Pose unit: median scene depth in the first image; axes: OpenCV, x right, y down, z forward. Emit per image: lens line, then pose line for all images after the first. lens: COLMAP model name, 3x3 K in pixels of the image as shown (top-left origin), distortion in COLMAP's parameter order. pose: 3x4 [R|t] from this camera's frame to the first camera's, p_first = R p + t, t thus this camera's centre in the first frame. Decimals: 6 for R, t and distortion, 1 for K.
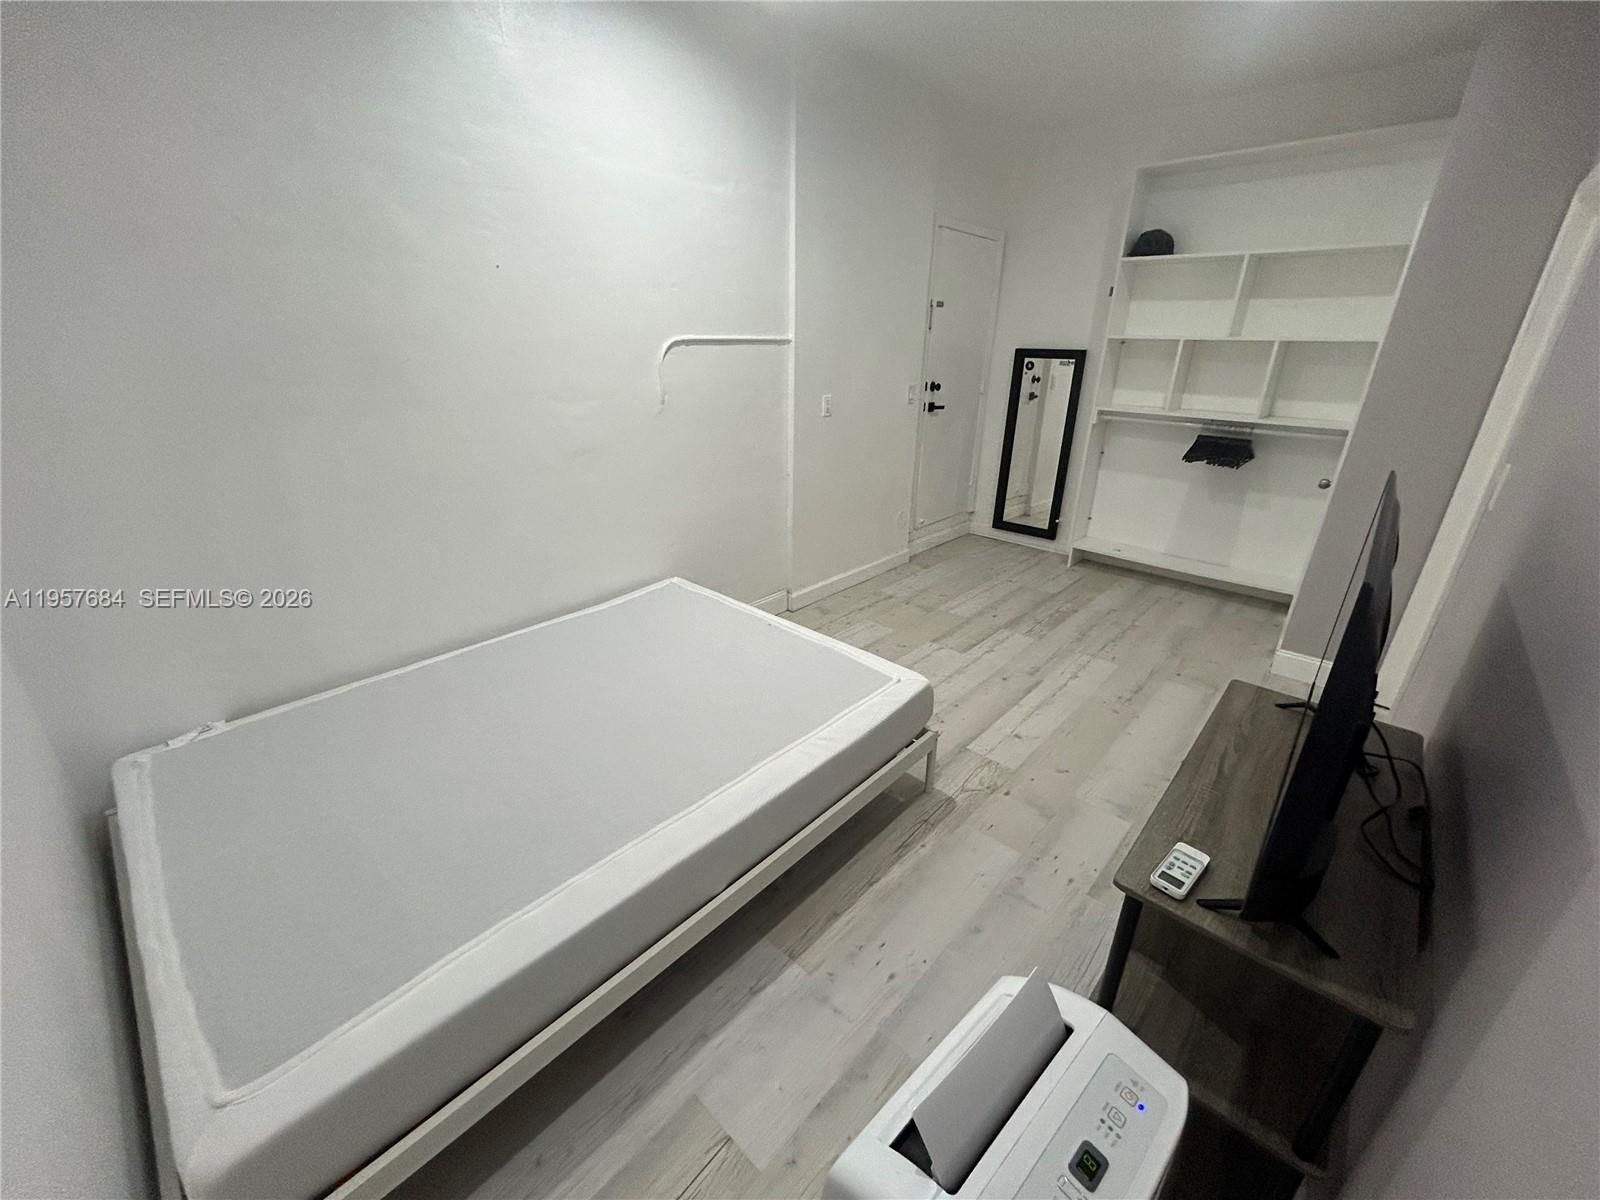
lens RADIAL K [[643.8, 0, 797.5], [0, 643.8, 603.9], [0, 0, 1]] dist [-0.000620, -0.000089]
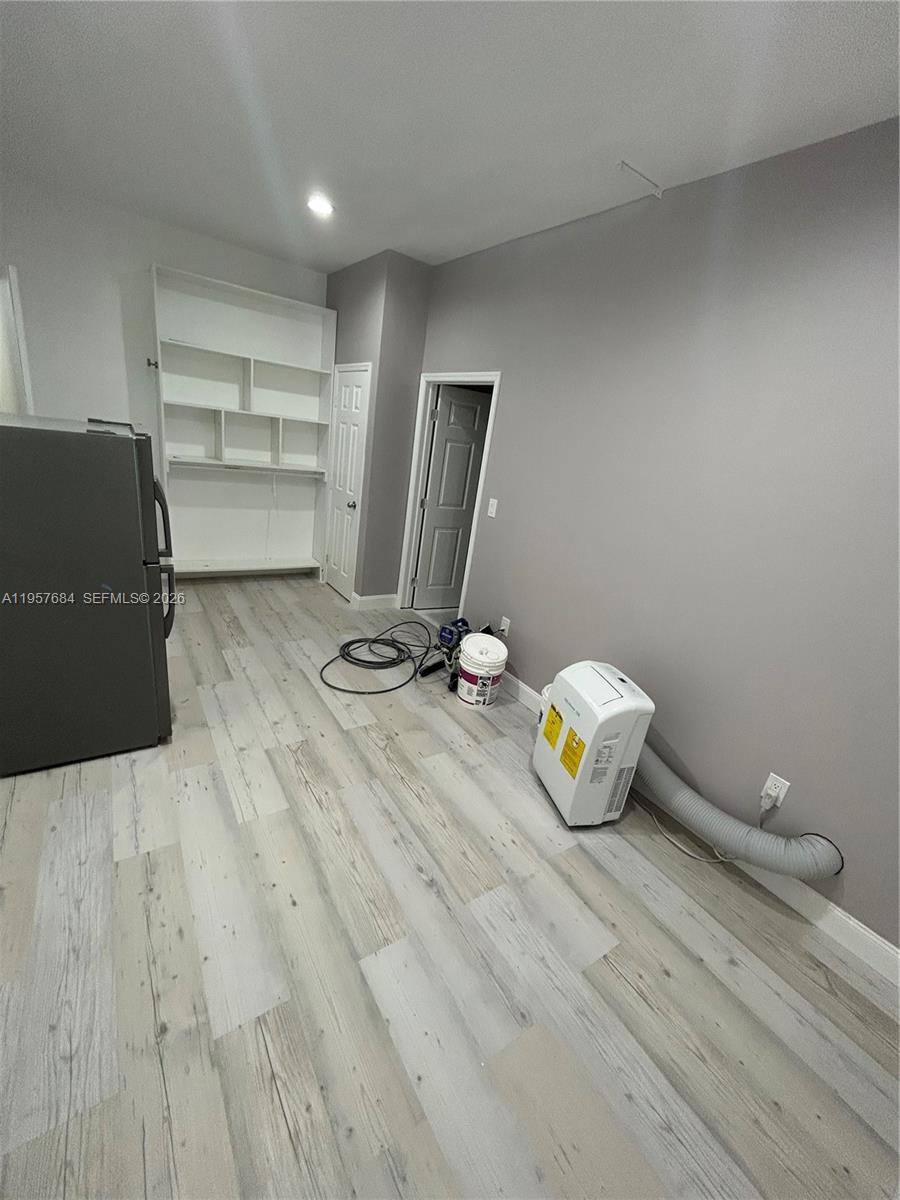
lens RADIAL K [[482.9, 0, 449.7], [0, 482.9, 604.5], [0, 0, 1]] dist [-0.000620, -0.000089]
pose [[0.232302, -0.309334, 0.922143, -0.451277], [0.246880, 0.935783, 0.251717, -0.188656], [-0.940790, 0.169184, 0.293753, 0.355464]]
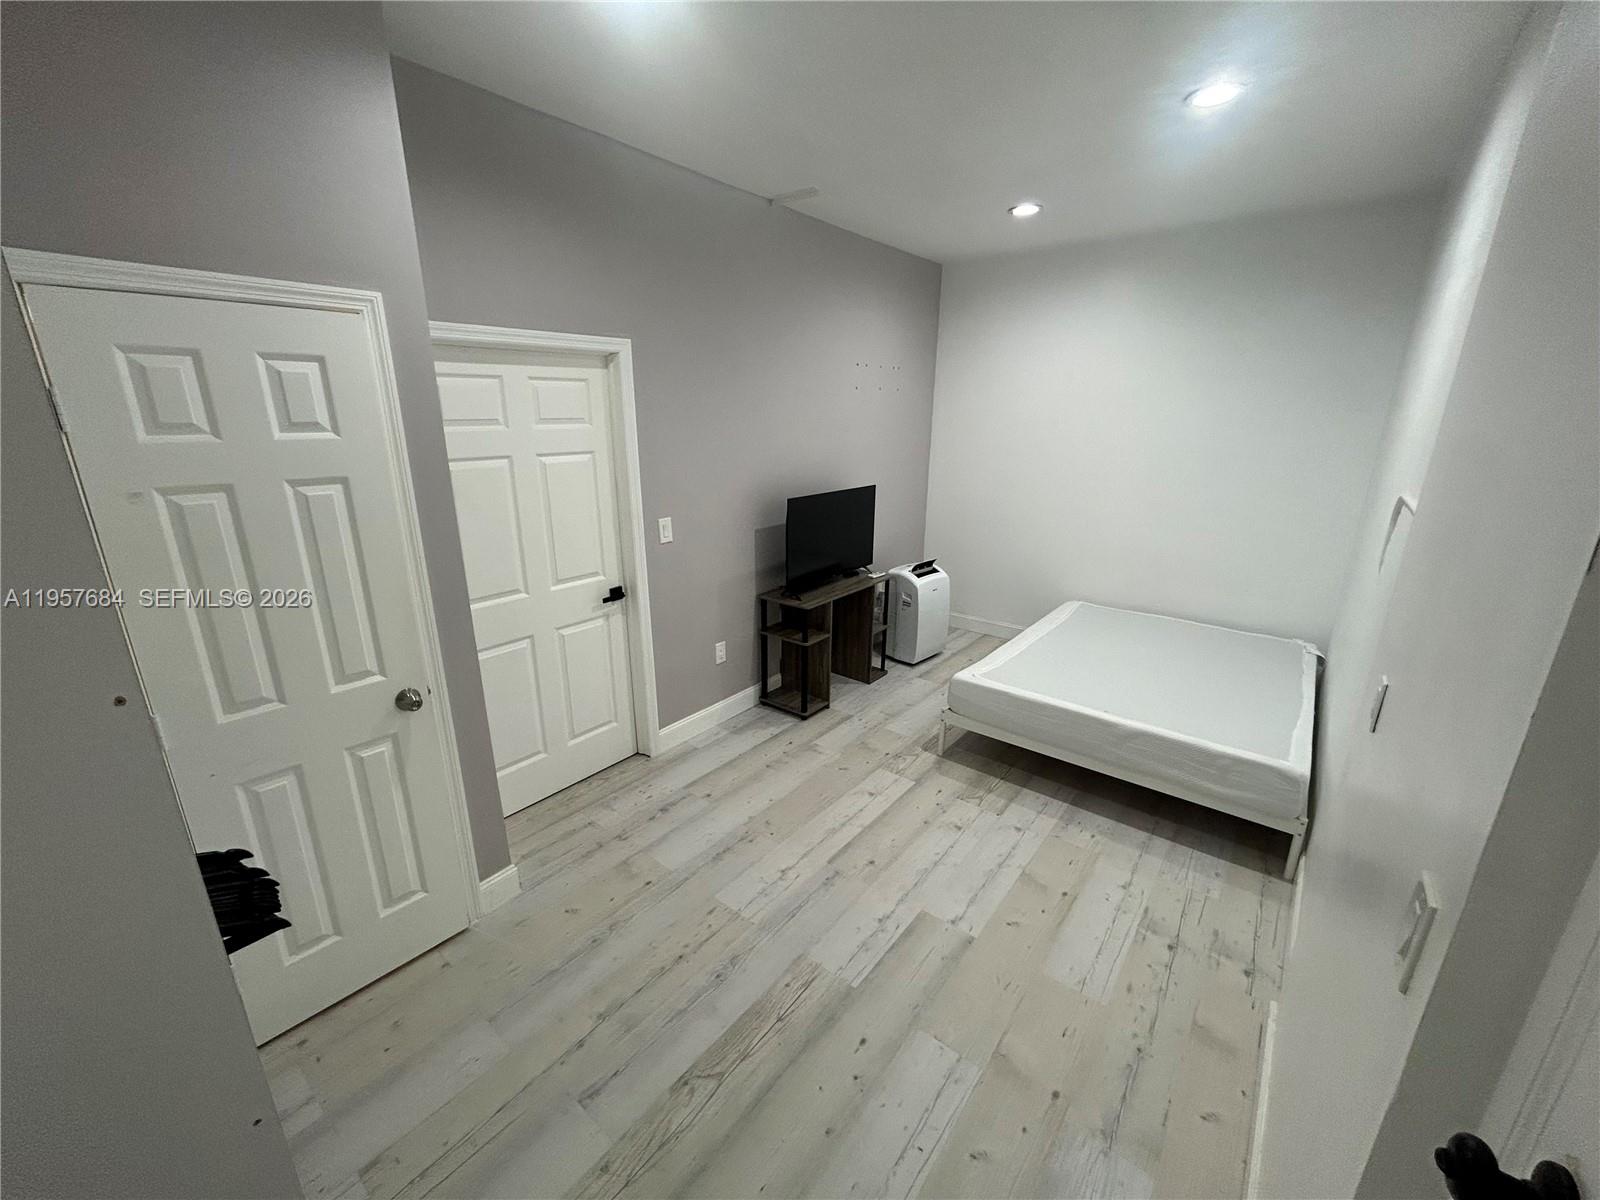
lens RADIAL K [[643.8, 0, 796.7], [0, 643.8, 606.5], [0, 0, 1]] dist [-0.000620, -0.000089]
pose [[-0.997255, 0.009770, -0.073401, 0.463194], [-0.039377, 0.769516, 0.637412, -0.645914], [0.062711, 0.638552, -0.767019, 1.382201]]
